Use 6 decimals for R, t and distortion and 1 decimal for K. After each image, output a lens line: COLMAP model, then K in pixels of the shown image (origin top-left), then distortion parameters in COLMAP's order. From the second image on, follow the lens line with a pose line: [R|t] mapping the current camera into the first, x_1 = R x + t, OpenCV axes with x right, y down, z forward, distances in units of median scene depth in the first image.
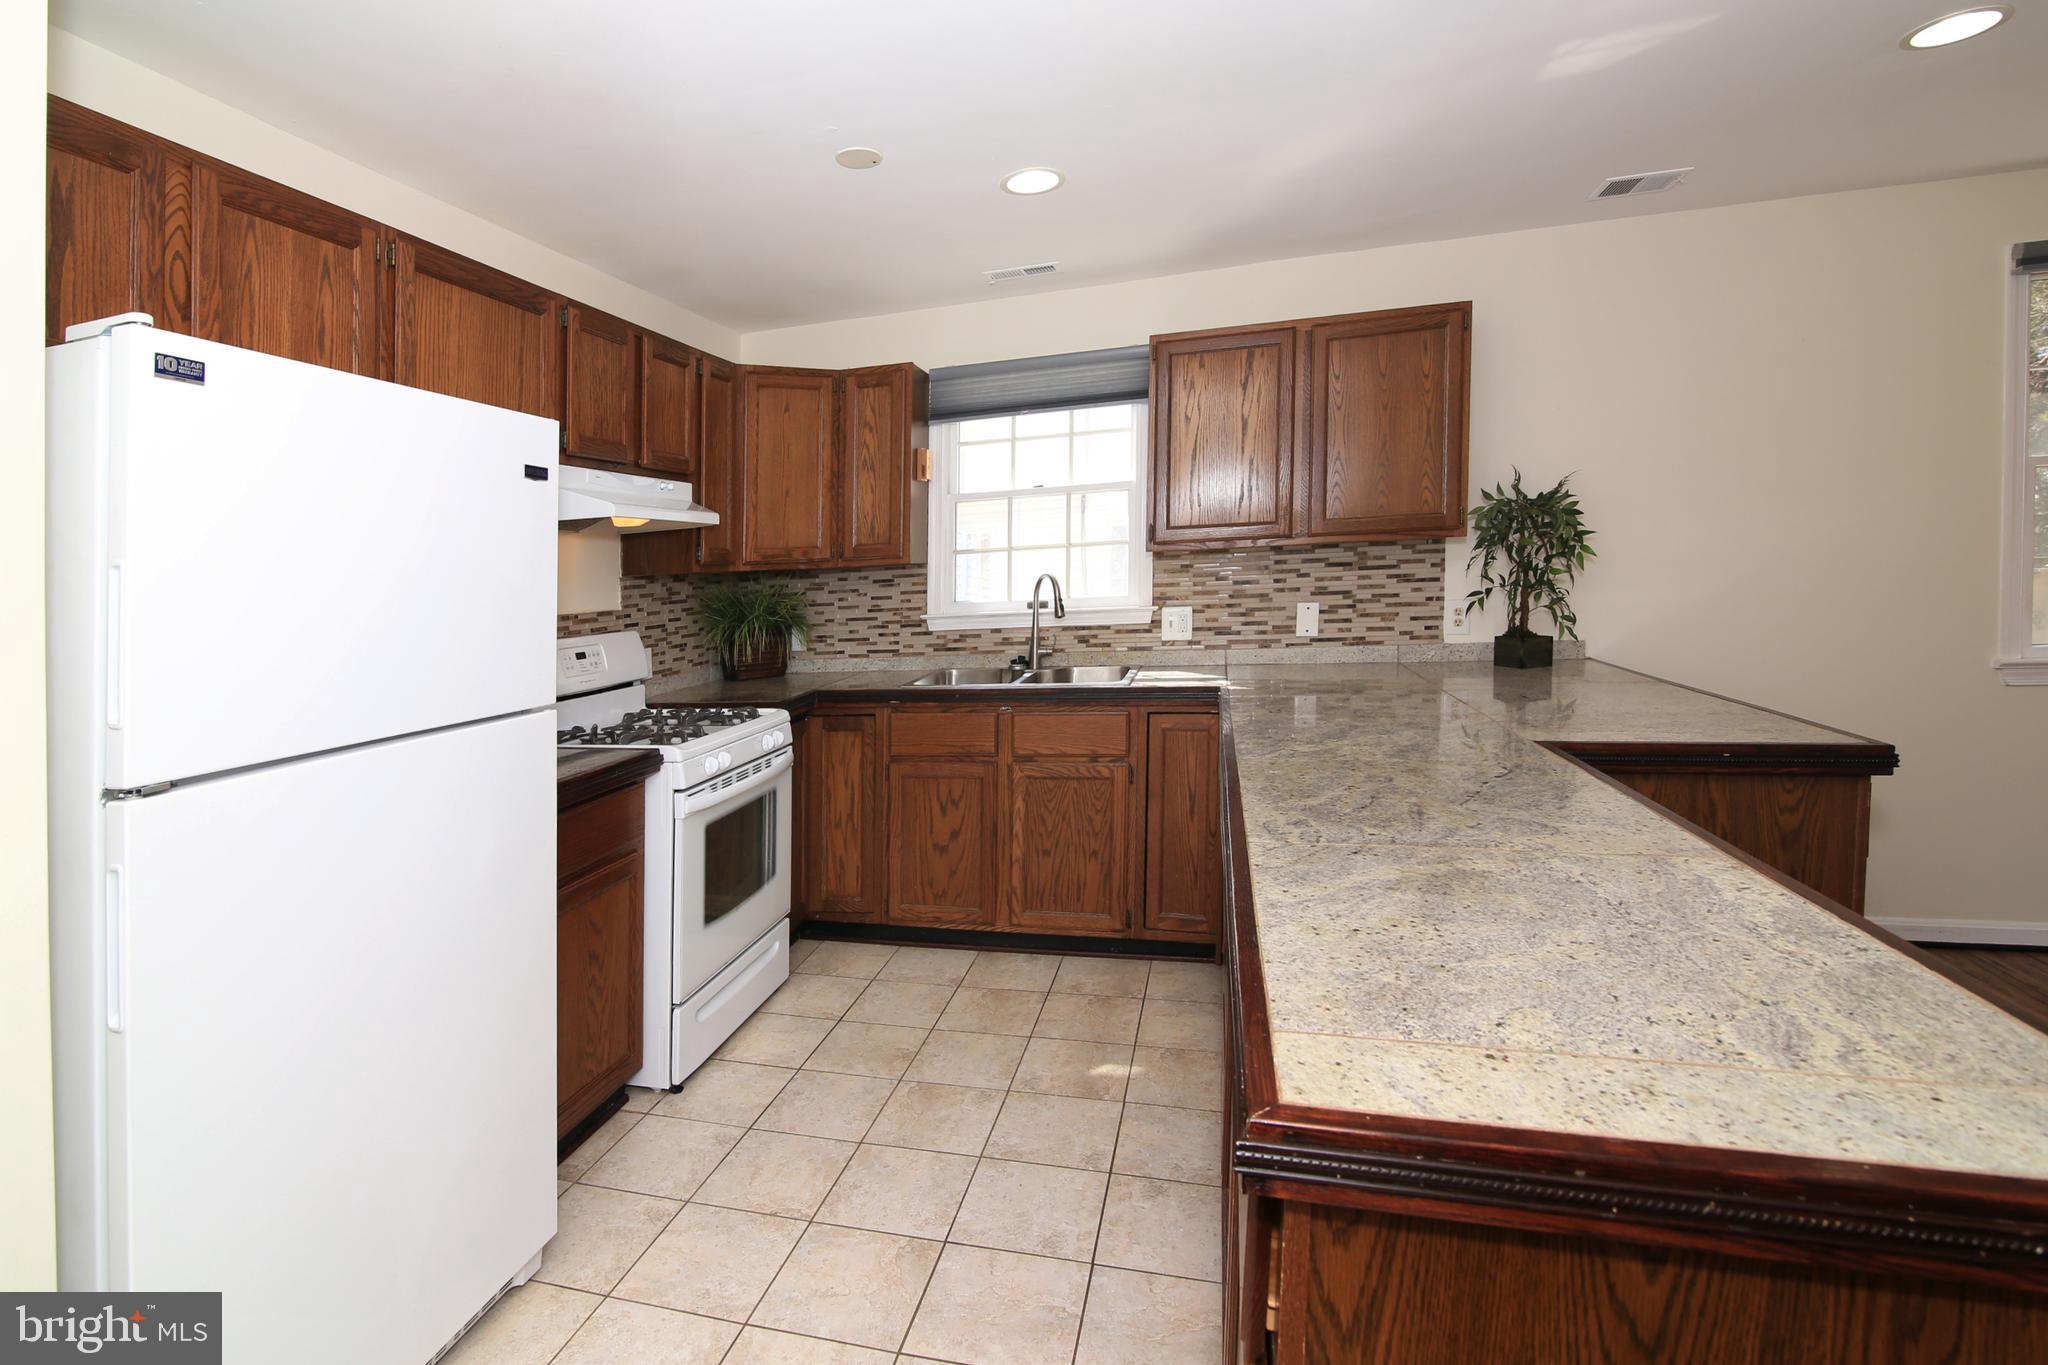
lens RADIAL K [[1008.5, 0, 900.4], [0, 1008.5, 589.3], [0, 0, 1]] dist [-0.014392, -0.000406]
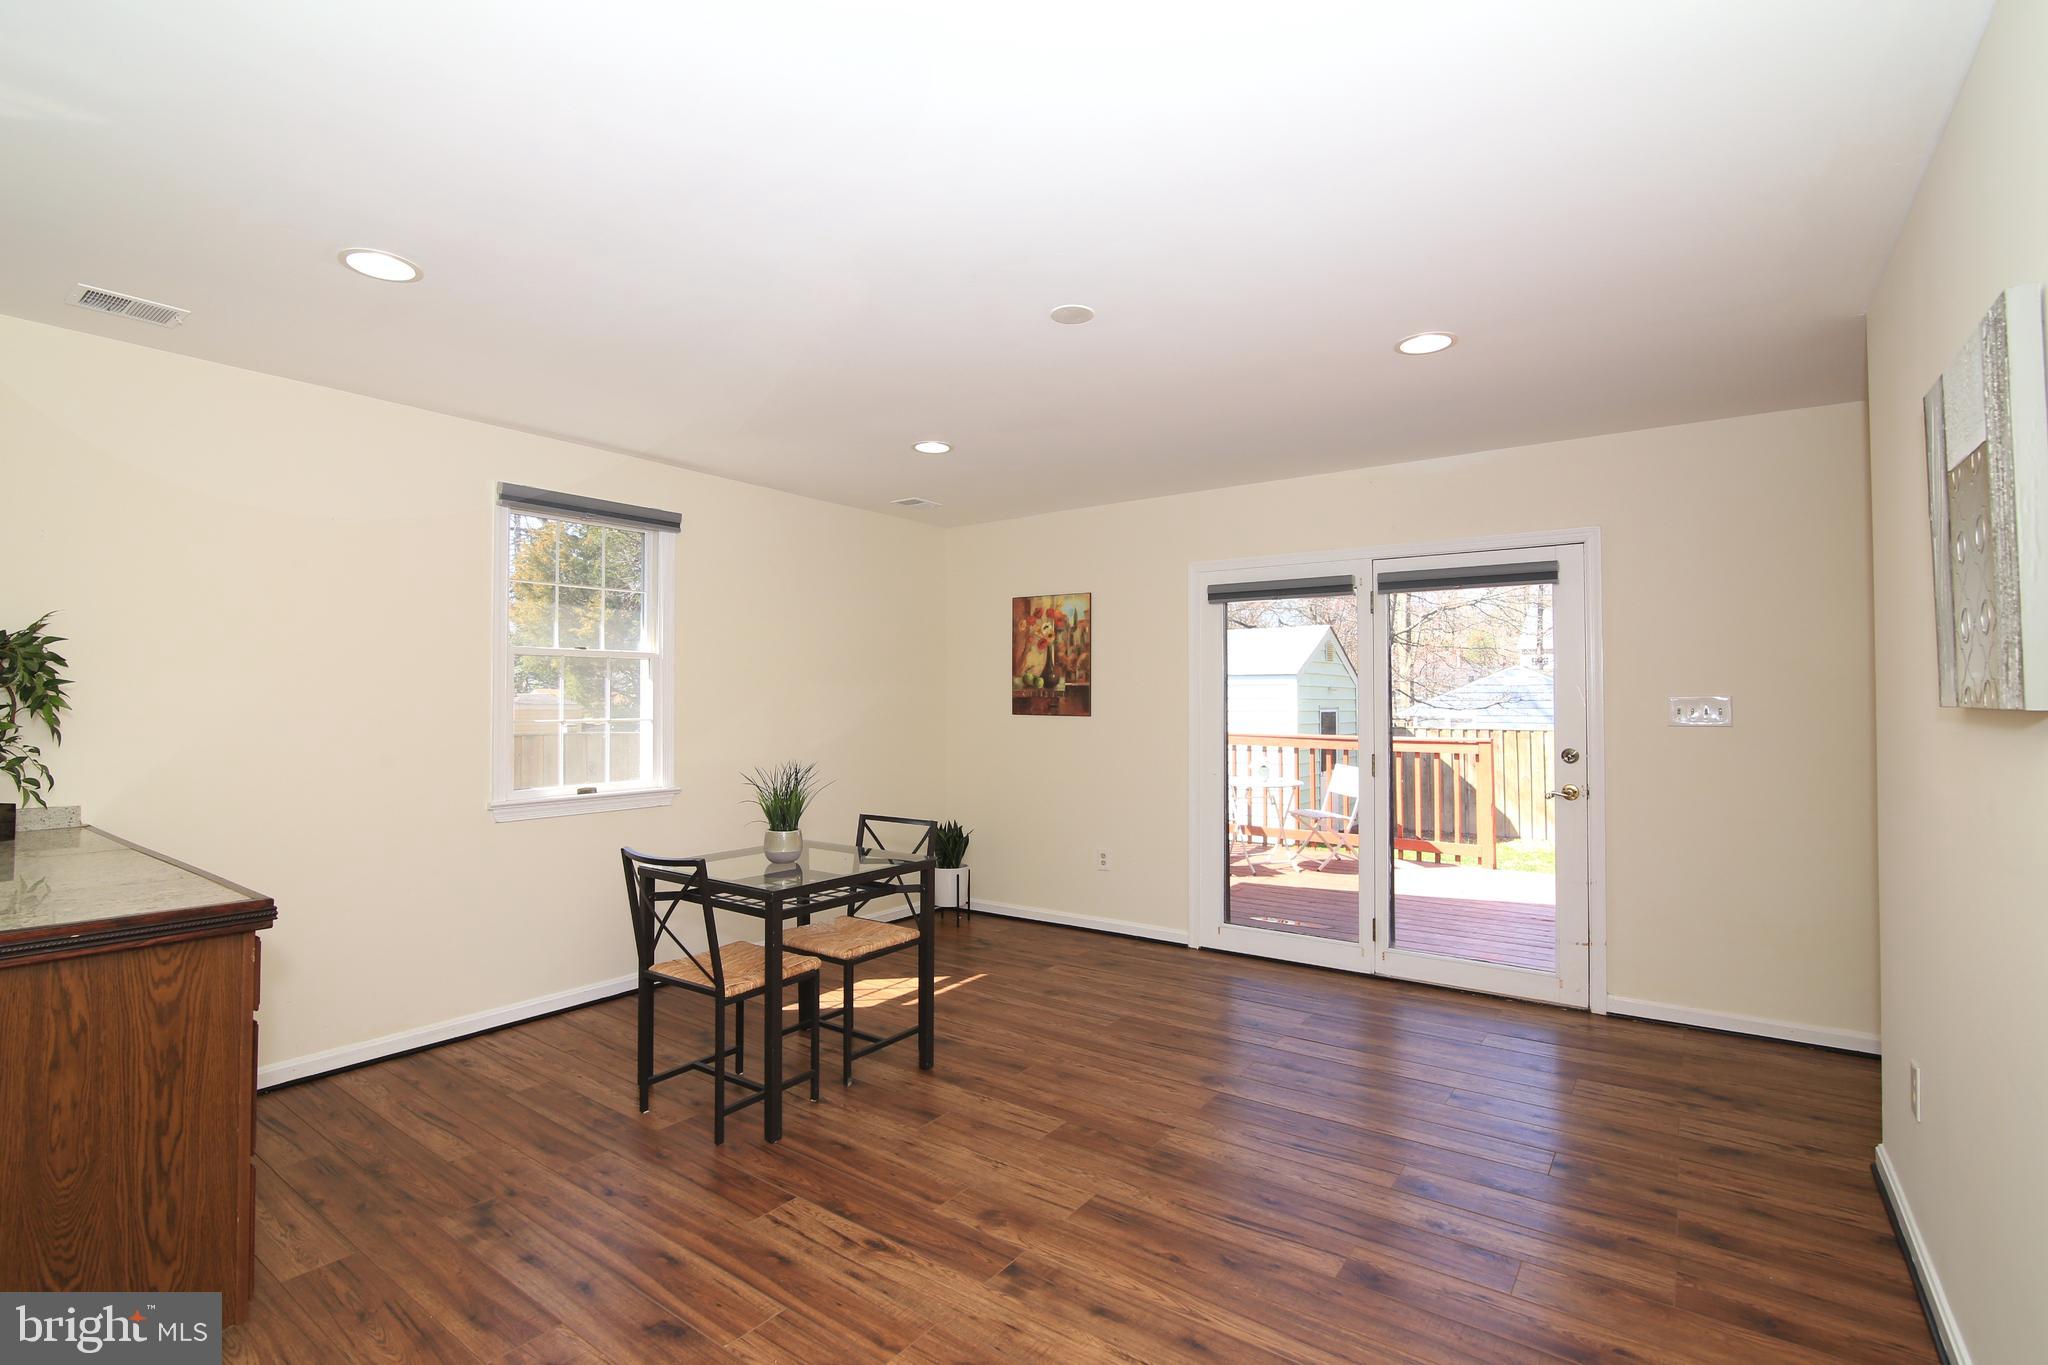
lens RADIAL K [[932.7, 0, 1033.3], [0, 932.7, 681.5], [0, 0, 1]] dist [-0.016295, 0.000545]
pose [[0.310305, 0.067475, 0.948239, 0.170668], [-0.001613, 0.997514, -0.070453, -0.002023], [-0.950636, 0.020333, 0.309642, -0.036166]]
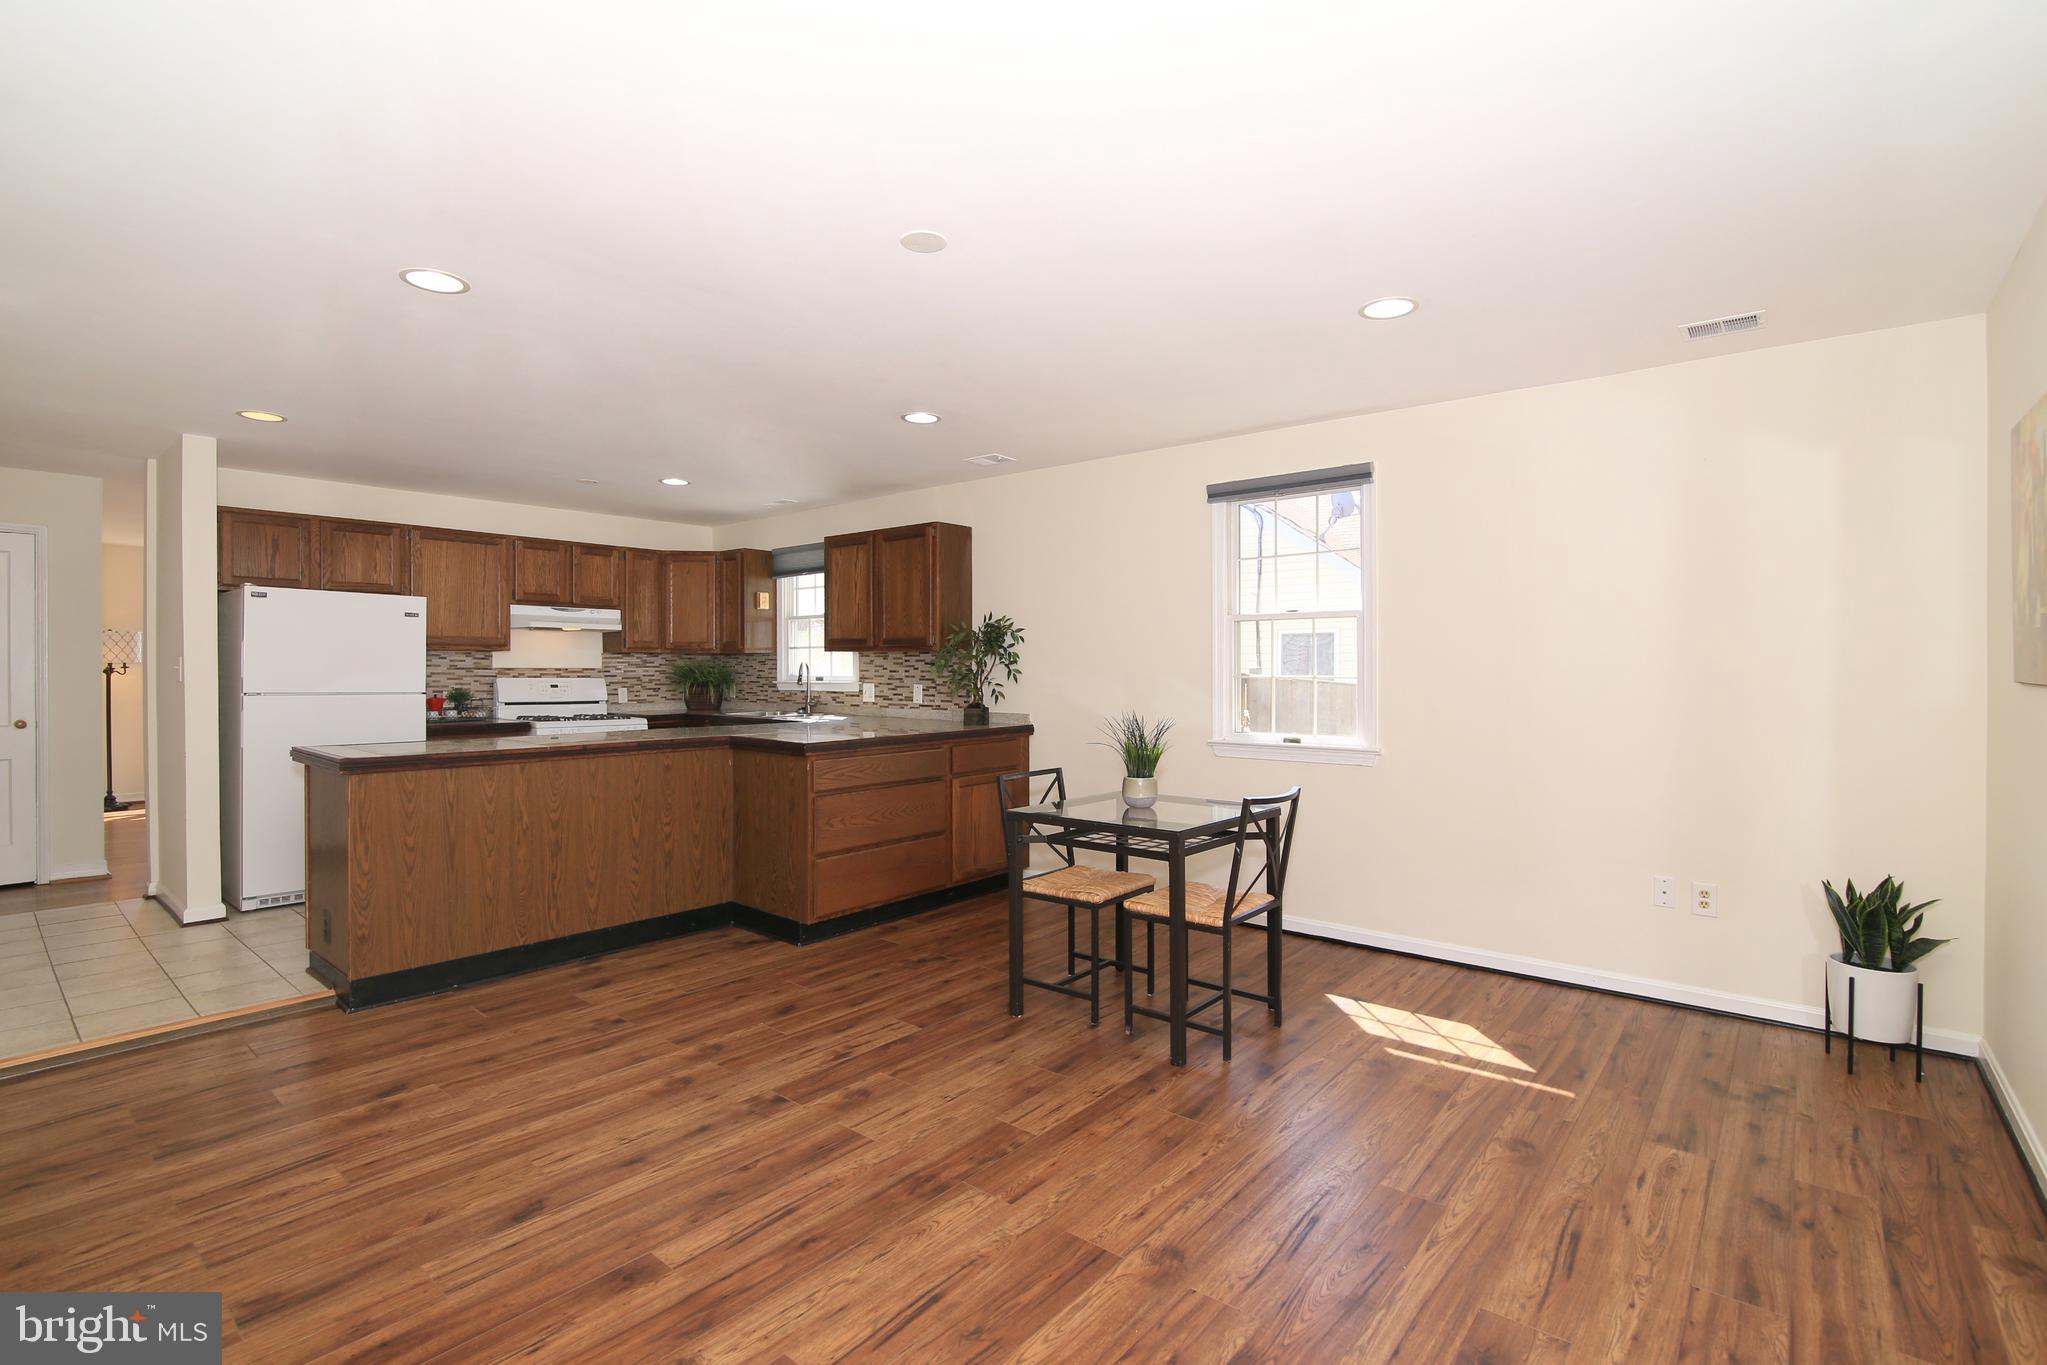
lens RADIAL K [[932.3, 0, 1016.3], [0, 932.3, 669.9], [0, 0, 1]] dist [-0.016295, 0.000545]
pose [[0.925063, 0.050261, -0.376475, 1.186082], [-0.052759, 0.998600, 0.003680, -0.027236], [0.376133, 0.016459, 0.926420, -0.455916]]
